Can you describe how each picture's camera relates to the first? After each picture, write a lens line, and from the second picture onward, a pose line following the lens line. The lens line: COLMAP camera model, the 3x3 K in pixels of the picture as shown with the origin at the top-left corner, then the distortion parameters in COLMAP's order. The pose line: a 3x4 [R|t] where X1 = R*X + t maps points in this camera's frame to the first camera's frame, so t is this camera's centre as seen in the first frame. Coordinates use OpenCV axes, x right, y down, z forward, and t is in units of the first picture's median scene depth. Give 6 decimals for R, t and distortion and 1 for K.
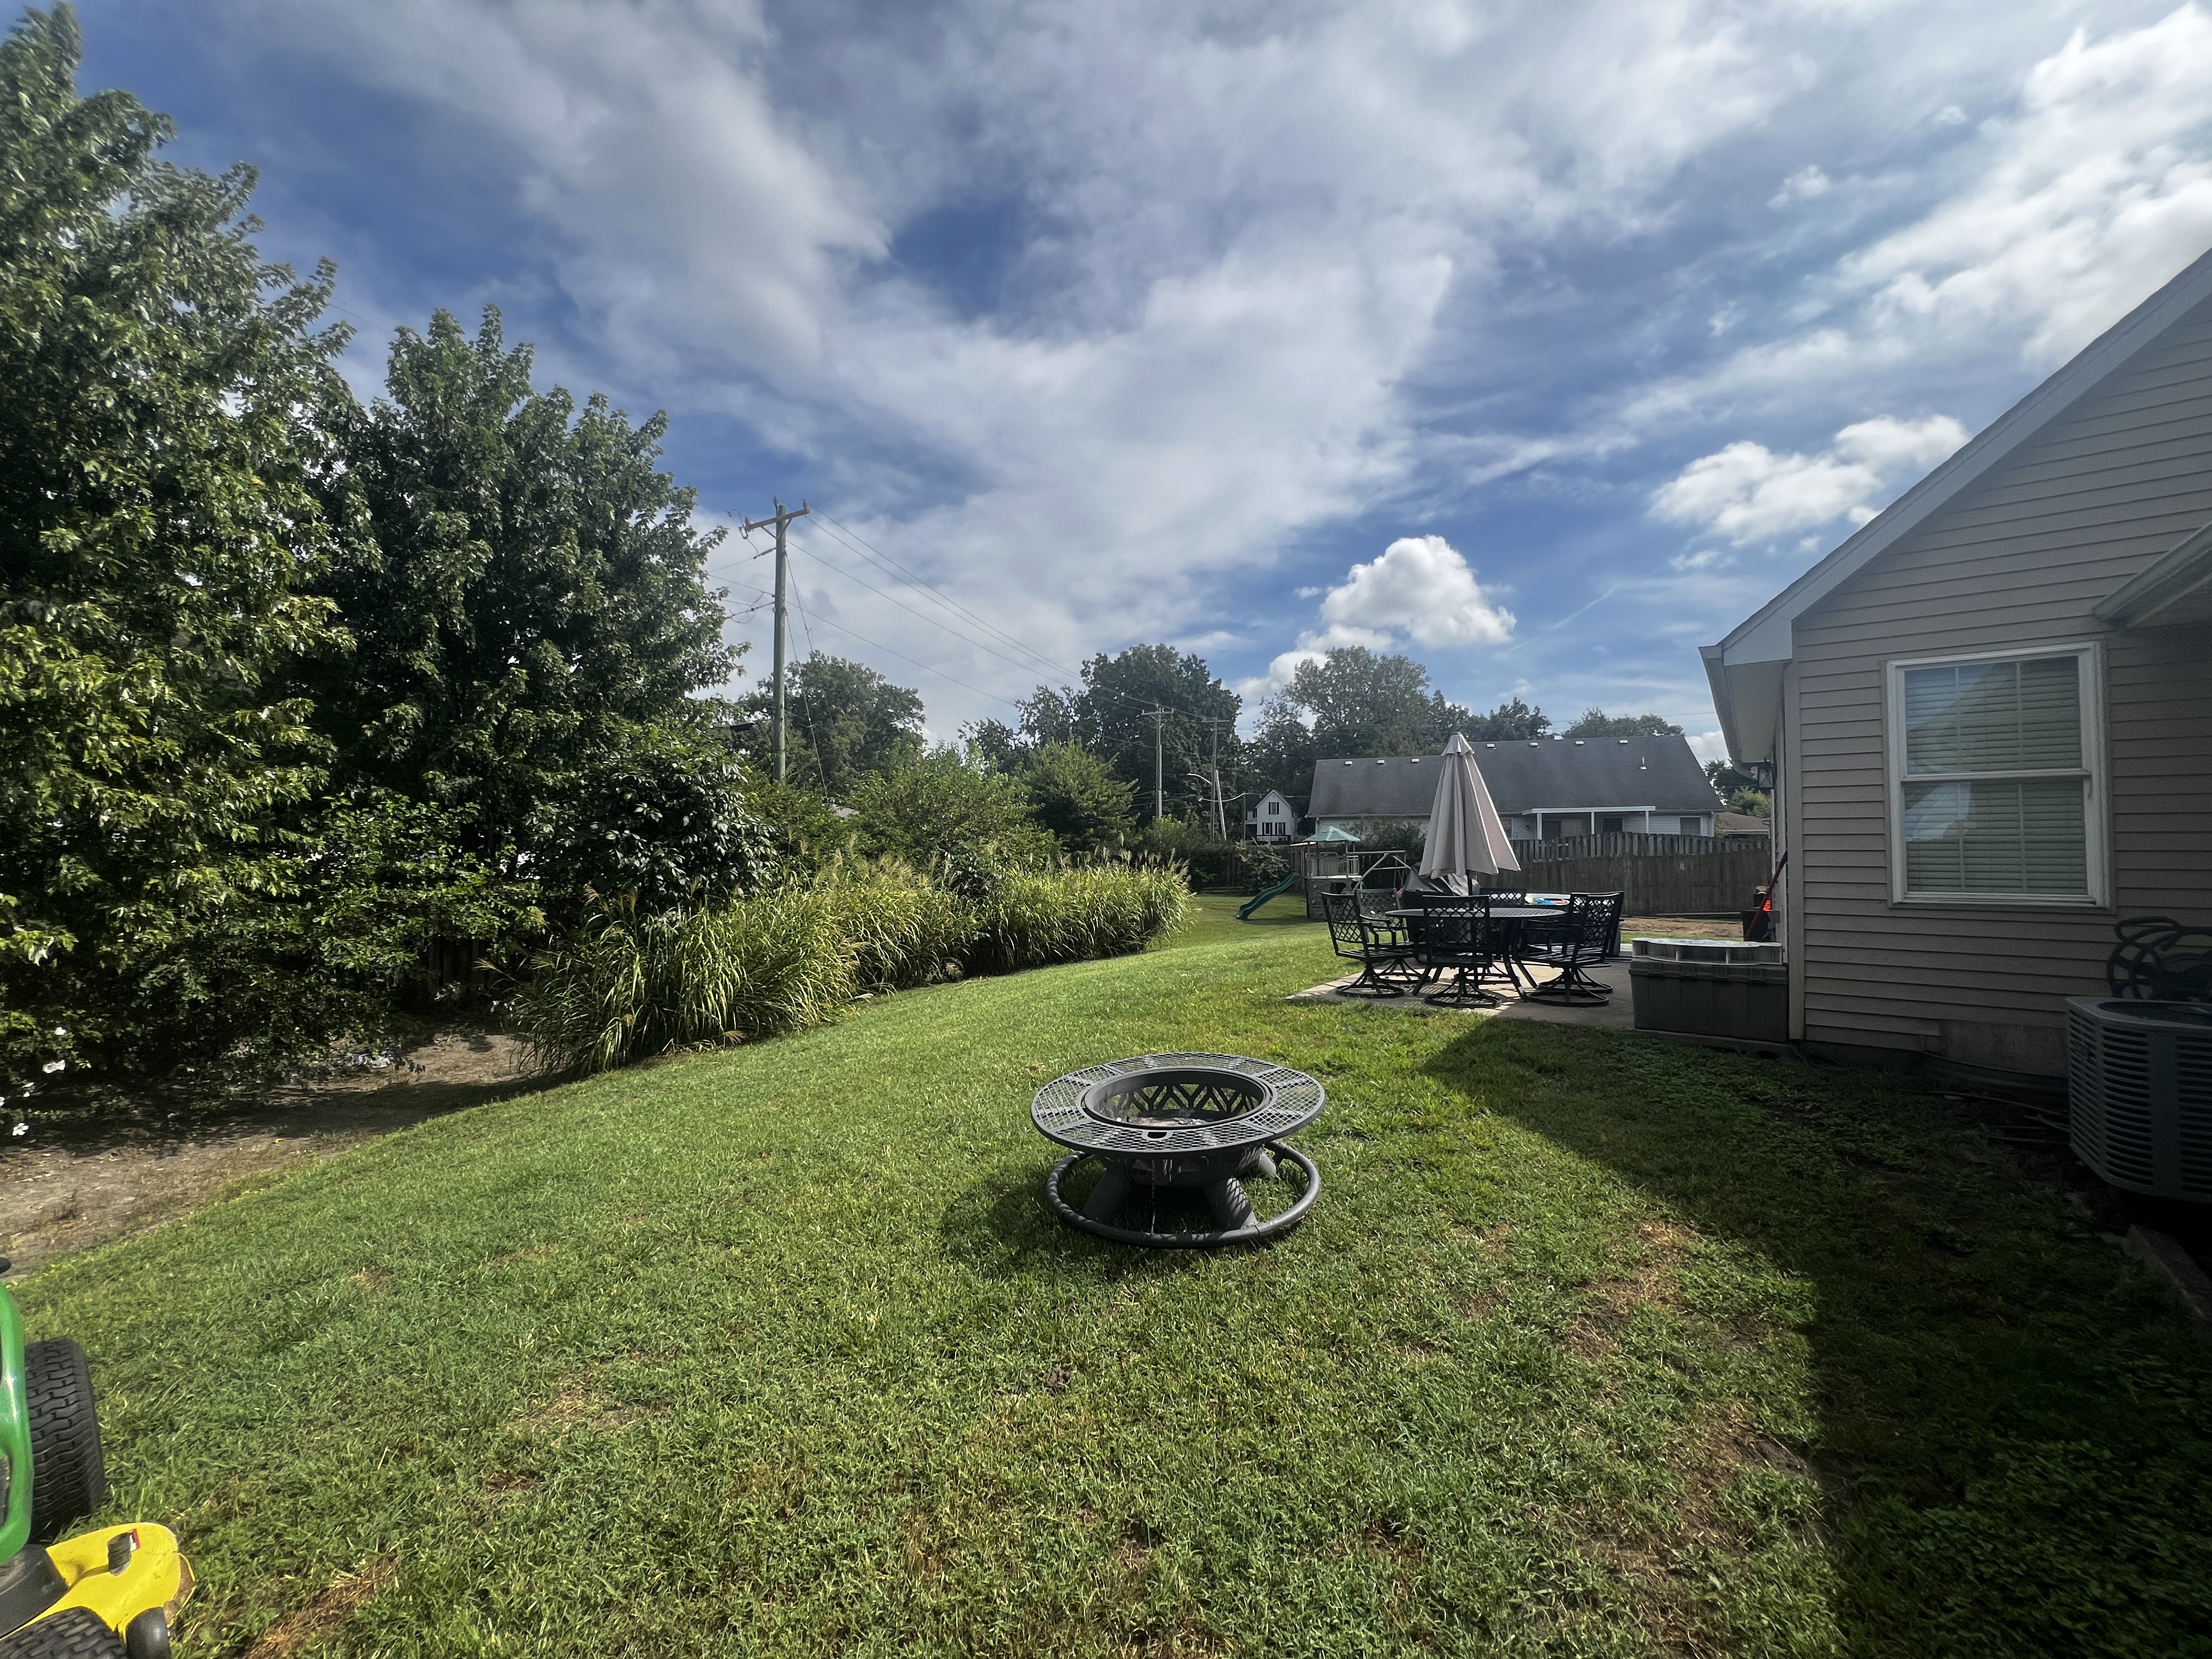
lens RADIAL K [[895.1, 0, 1102.7], [0, 895.1, 833.7], [0, 0, 1]] dist [-0.000647, -0.000159]
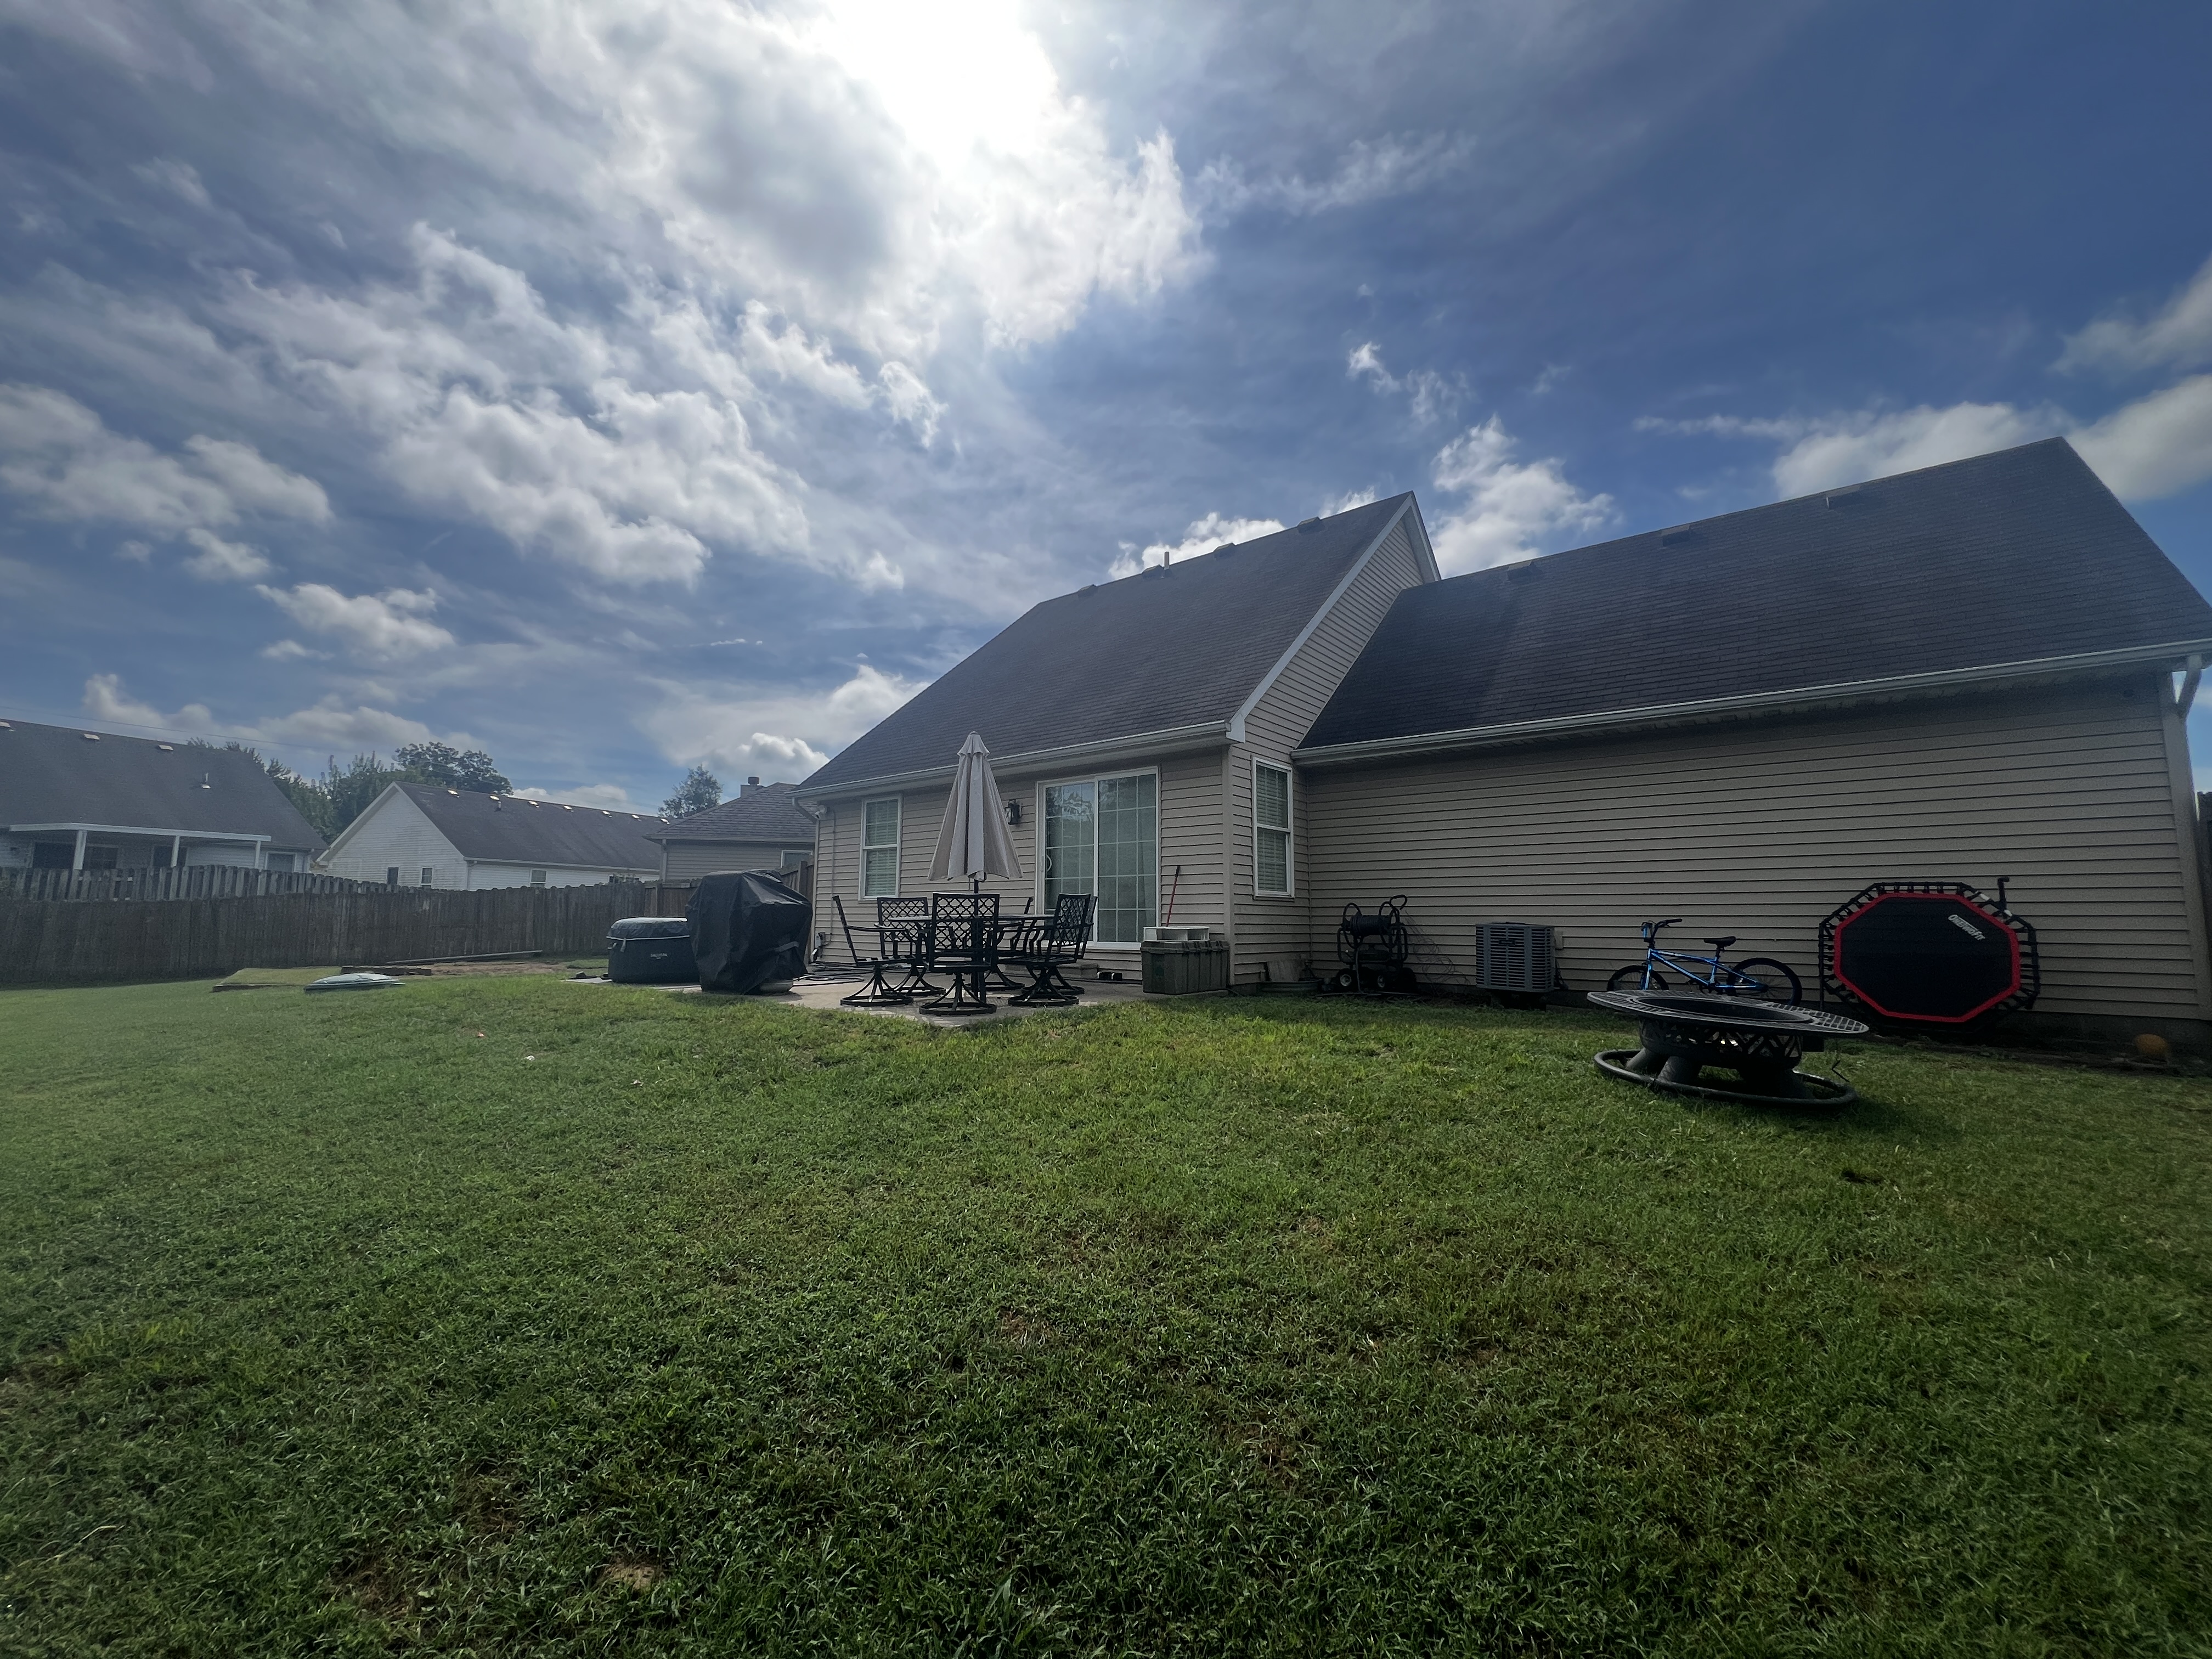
lens RADIAL K [[895.1, 0, 1102.7], [0, 895.1, 833.7], [0, 0, 1]] dist [-0.000647, -0.000159]
pose [[-0.014775, 0.096158, 0.995256, -0.484917], [-0.021608, 0.995102, -0.096464, 0.074849], [-0.999657, -0.022931, -0.012625, 0.764939]]
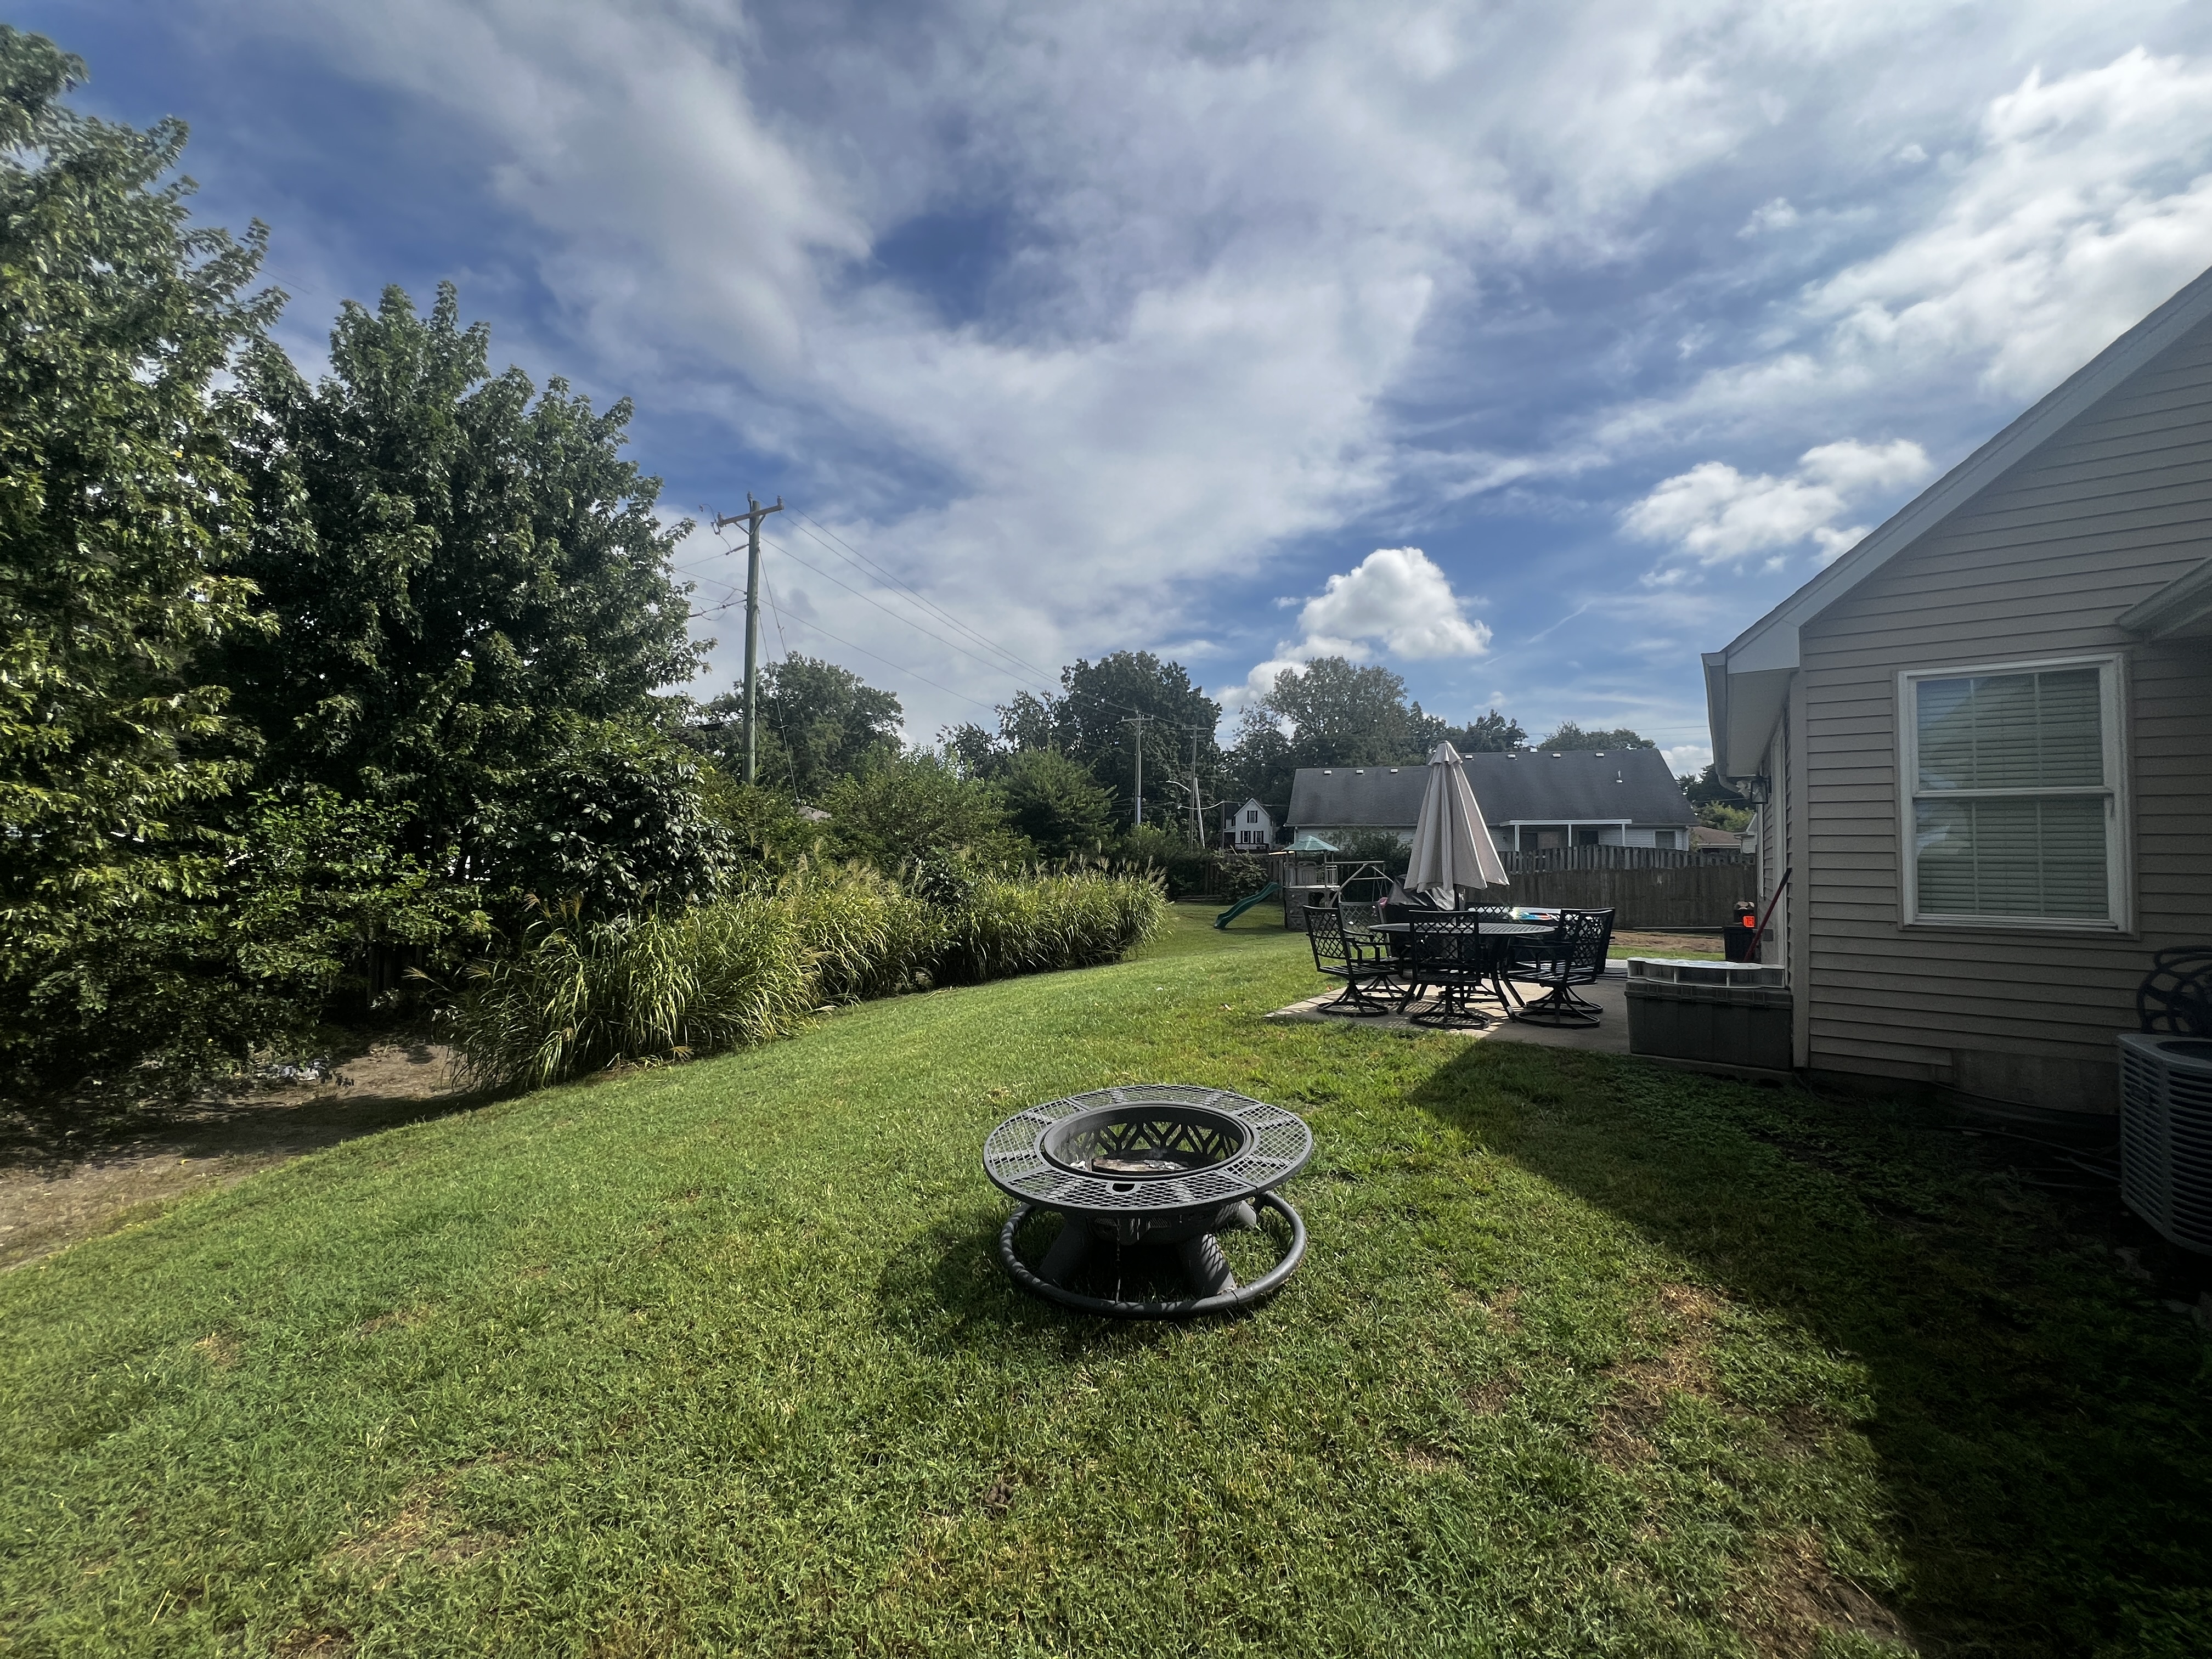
lens RADIAL K [[892.5, 0, 1106.0], [0, 892.5, 829.5], [0, 0, 1]] dist [0.000377, 0.000208]
pose [[0.999570, 0.012033, 0.026750, 0.005695], [-0.011720, 0.999861, -0.011838, -0.001691], [-0.026889, 0.011520, 0.999572, 0.042403]]
